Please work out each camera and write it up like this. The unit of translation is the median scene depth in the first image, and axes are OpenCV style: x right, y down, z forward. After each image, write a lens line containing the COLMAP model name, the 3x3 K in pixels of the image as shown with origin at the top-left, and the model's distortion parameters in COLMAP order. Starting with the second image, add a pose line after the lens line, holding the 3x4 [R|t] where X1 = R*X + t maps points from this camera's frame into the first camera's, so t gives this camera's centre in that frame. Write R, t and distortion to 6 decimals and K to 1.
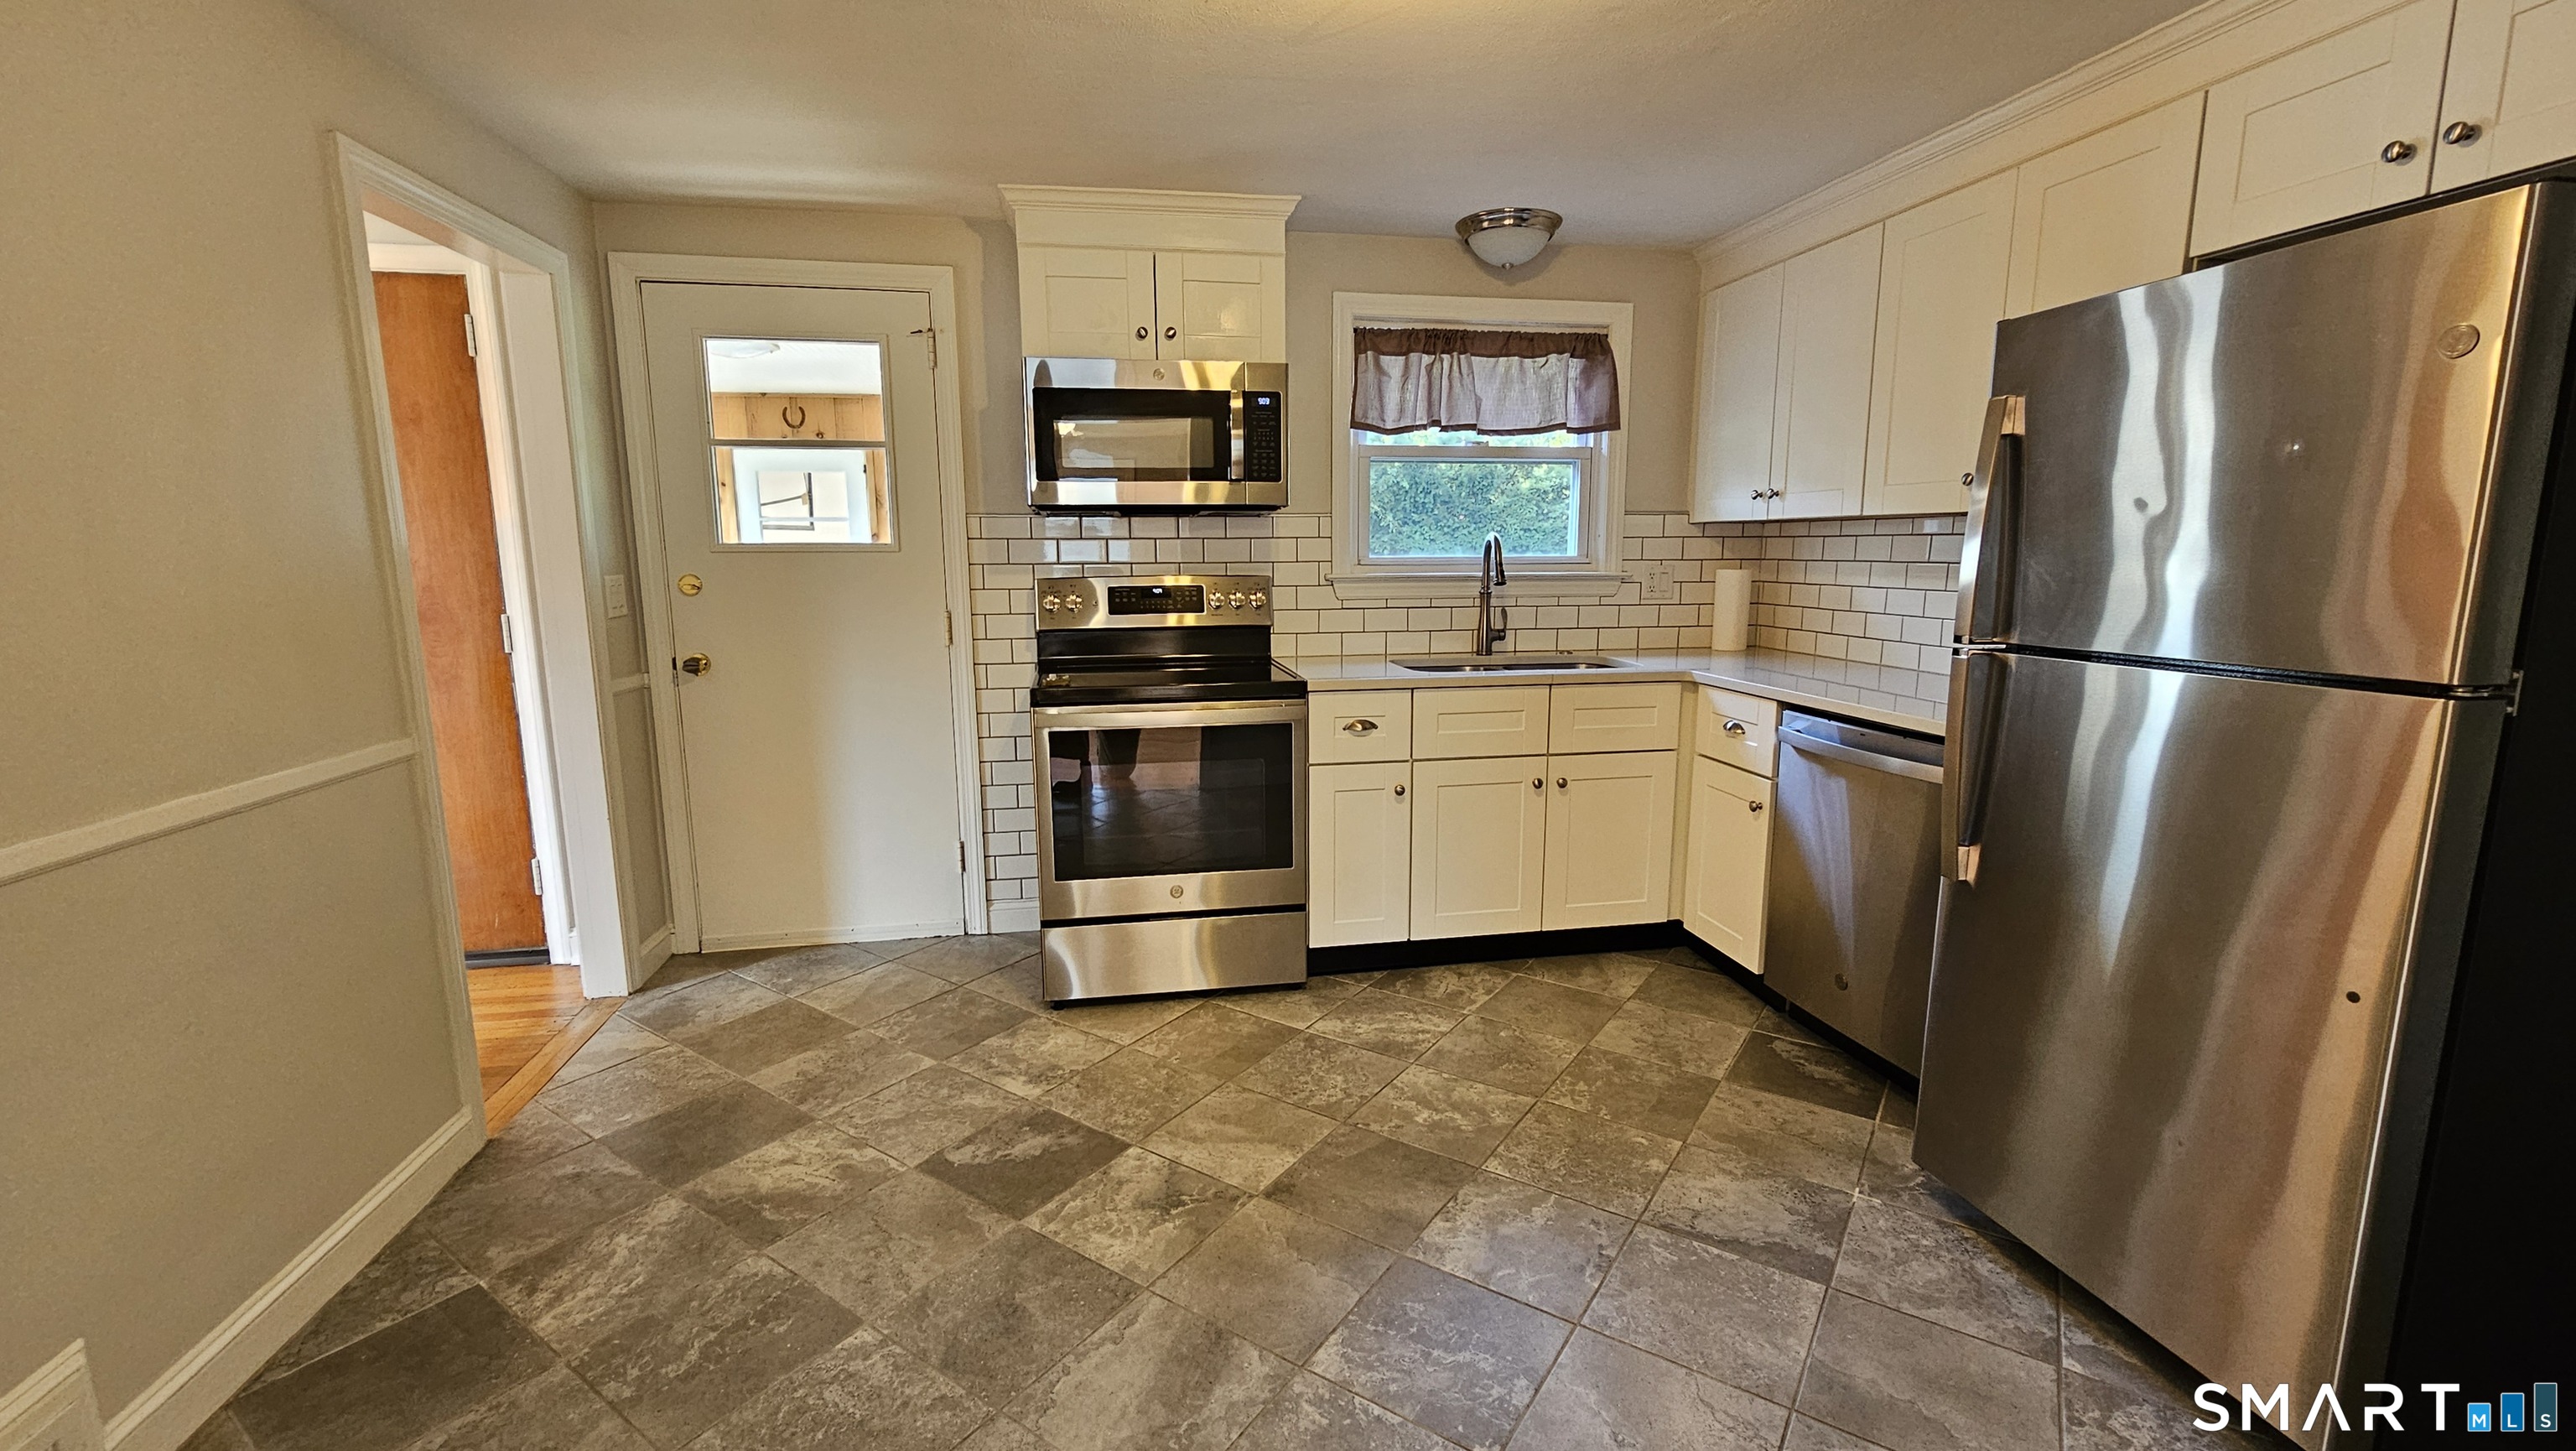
lens RADIAL K [[1072.8, 0, 1281.4], [0, 1072.8, 728.7], [0, 0, 1]] dist [-0.004029, -0.000289]
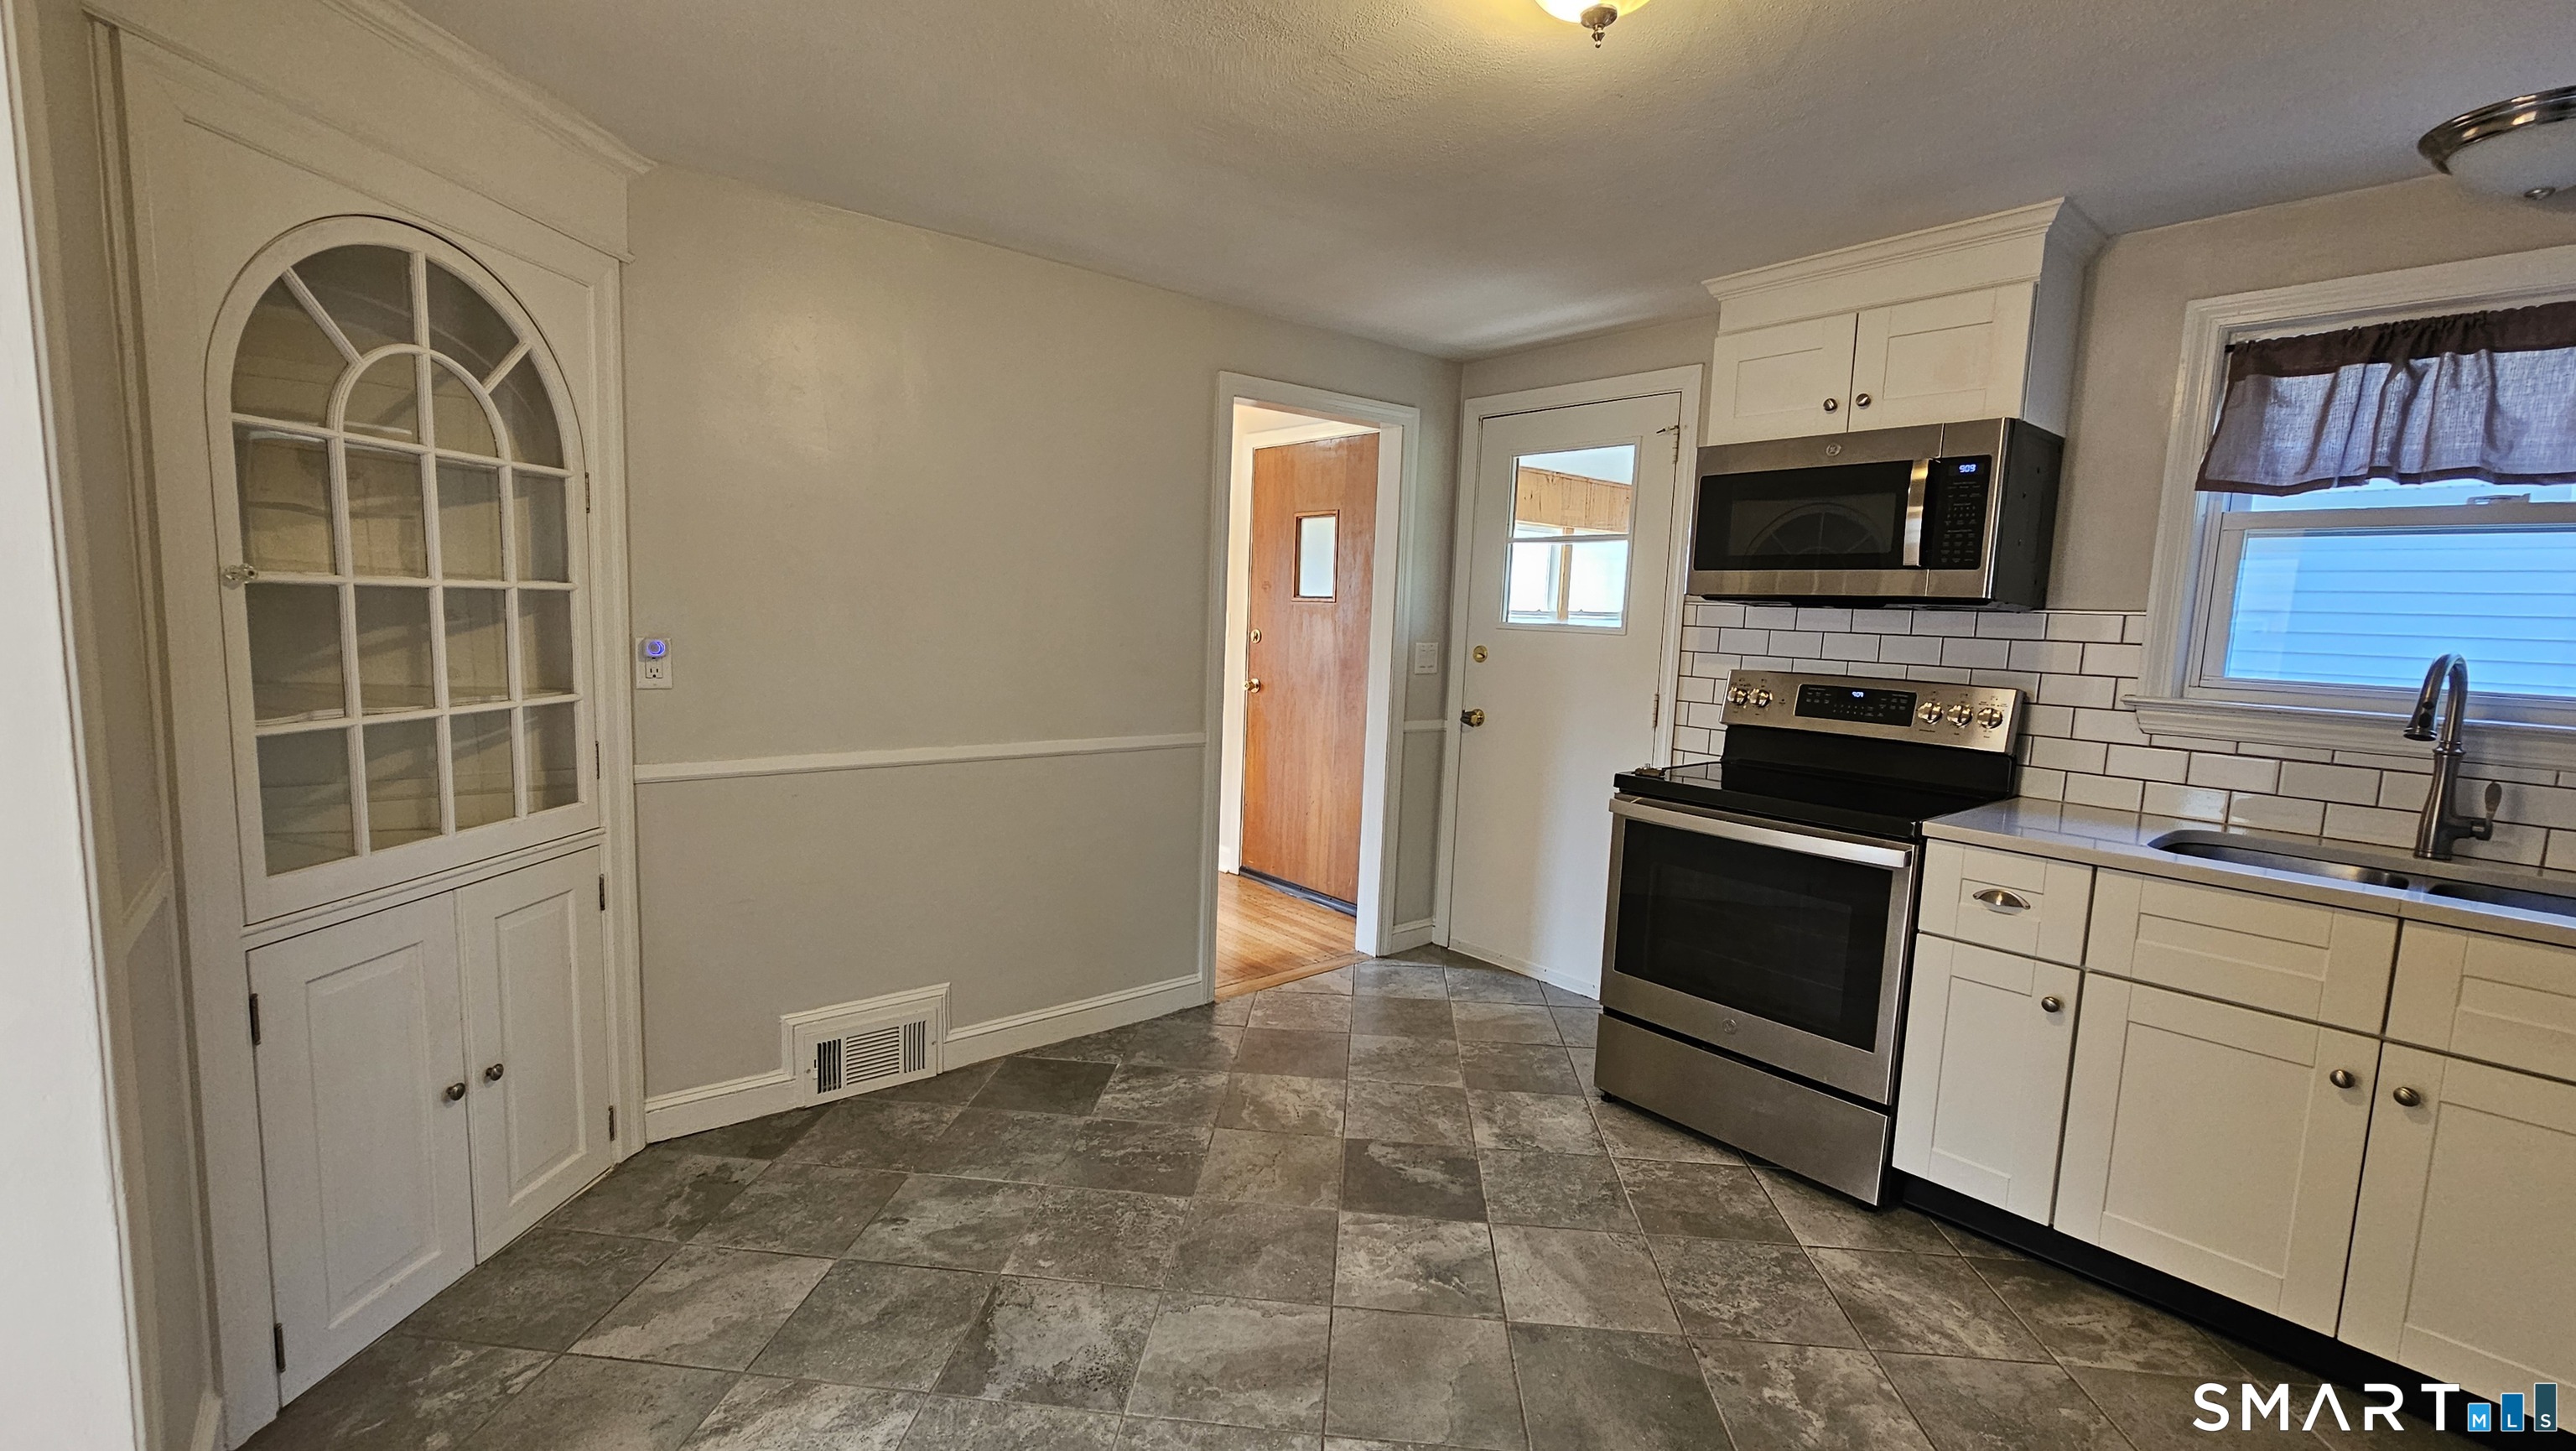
lens RADIAL K [[1072.8, 0, 1281.4], [0, 1072.8, 728.7], [0, 0, 1]] dist [-0.004029, -0.000289]
pose [[0.492643, 0.121057, -0.861770, 0.482912], [-0.183589, 0.982447, 0.033058, -0.054634], [0.850646, 0.141926, 0.506220, 0.215804]]
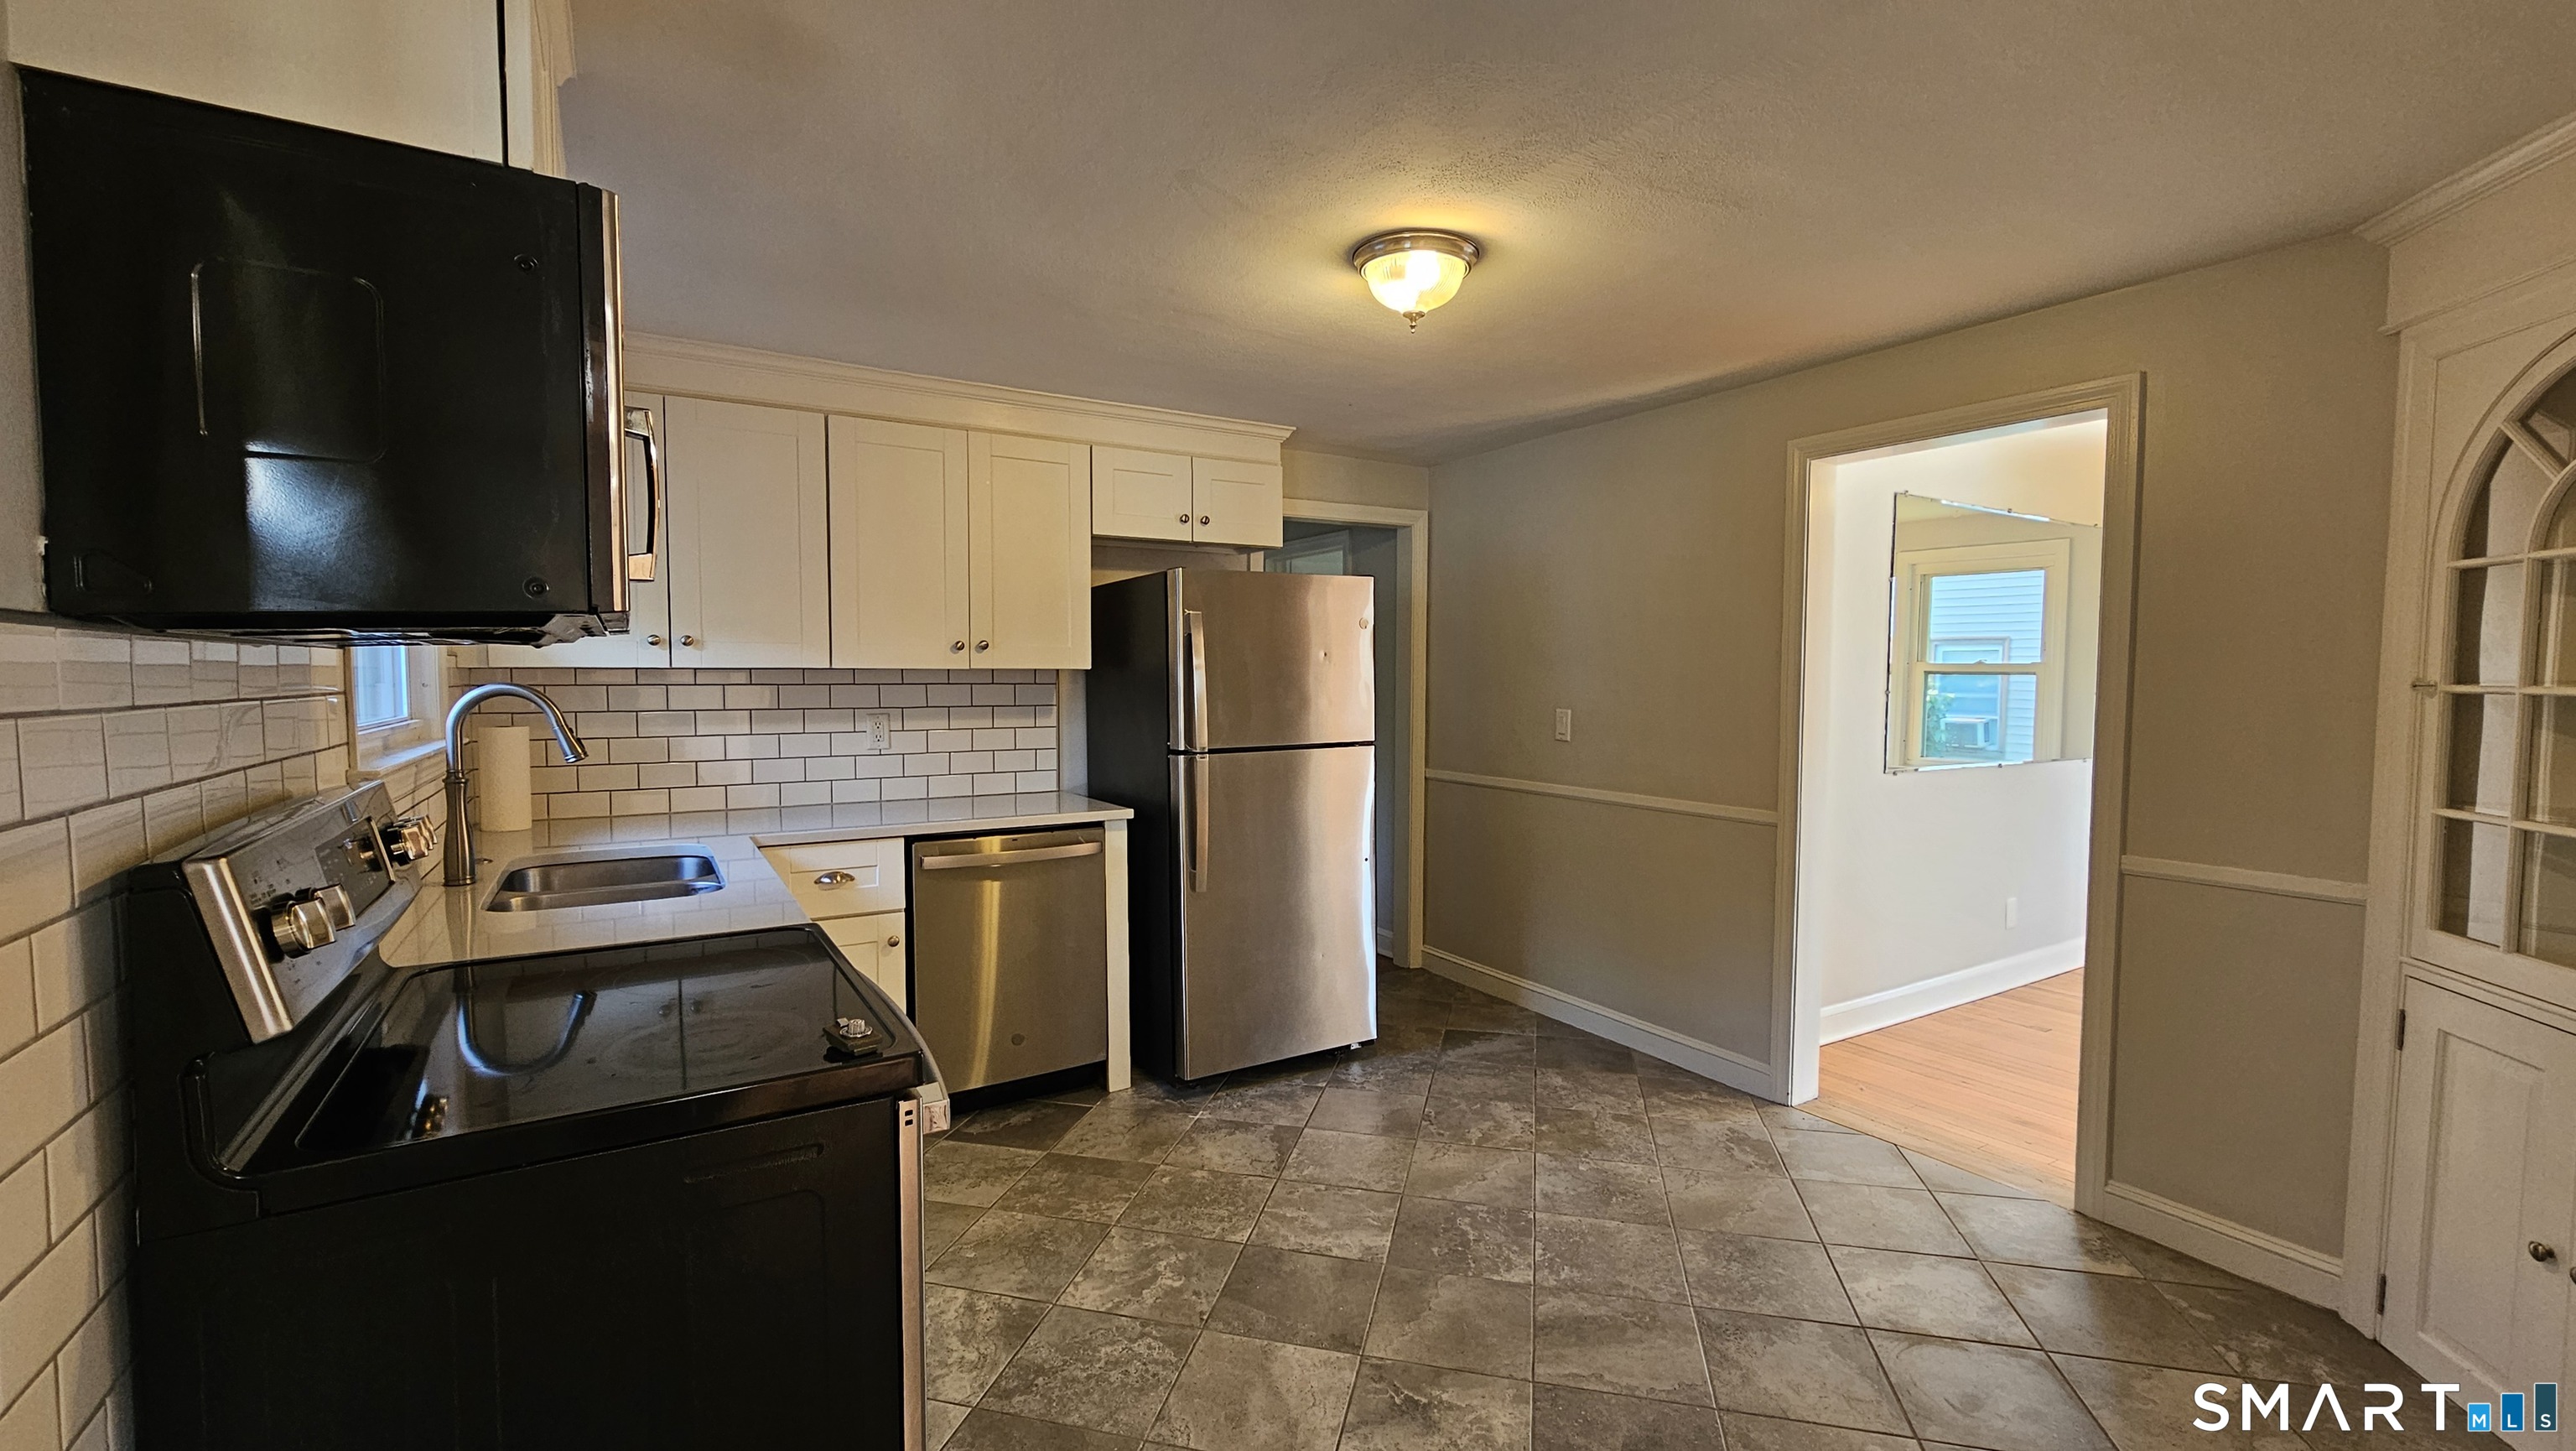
lens RADIAL K [[1072.8, 0, 1281.4], [0, 1072.8, 728.7], [0, 0, 1]] dist [-0.004029, -0.000289]
pose [[-0.362073, -0.041260, 0.931236, -0.681398], [0.158170, 0.981813, 0.104999, -0.186467], [-0.918632, 0.185311, -0.348962, 1.001601]]
